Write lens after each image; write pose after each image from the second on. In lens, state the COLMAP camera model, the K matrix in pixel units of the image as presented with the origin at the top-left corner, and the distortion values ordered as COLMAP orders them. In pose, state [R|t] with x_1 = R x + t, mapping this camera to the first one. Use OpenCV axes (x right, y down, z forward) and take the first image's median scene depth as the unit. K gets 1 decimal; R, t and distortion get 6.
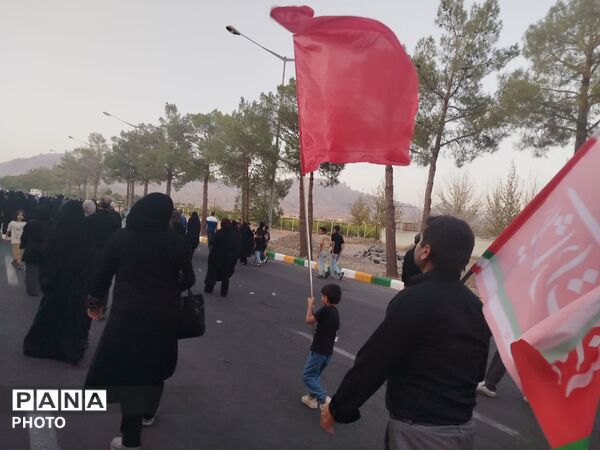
lens RADIAL K [[472.4, 0, 312.7], [0, 472.4, 226.2], [0, 0, 1]] dist [-0.003370, -0.002919]
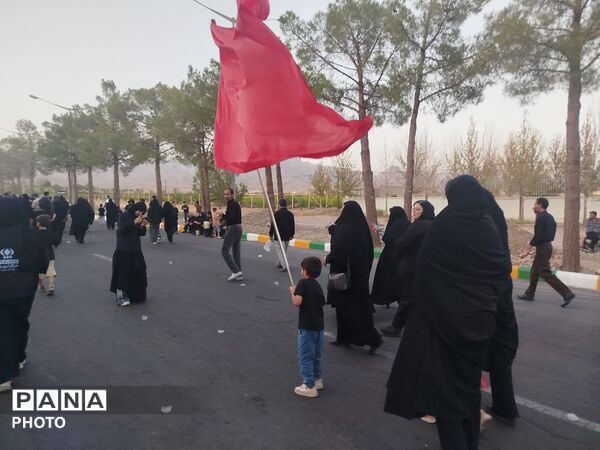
lens RADIAL K [[436.9, 0, 300.0], [0, 436.9, 225.0], [0, 0, 1]] dist [0.012374, 0.001940]
pose [[0.989736, -0.096207, 0.105674, -0.053522], [0.089883, 0.993954, 0.063065, -0.003042], [-0.111102, -0.052920, 0.992399, 0.115475]]
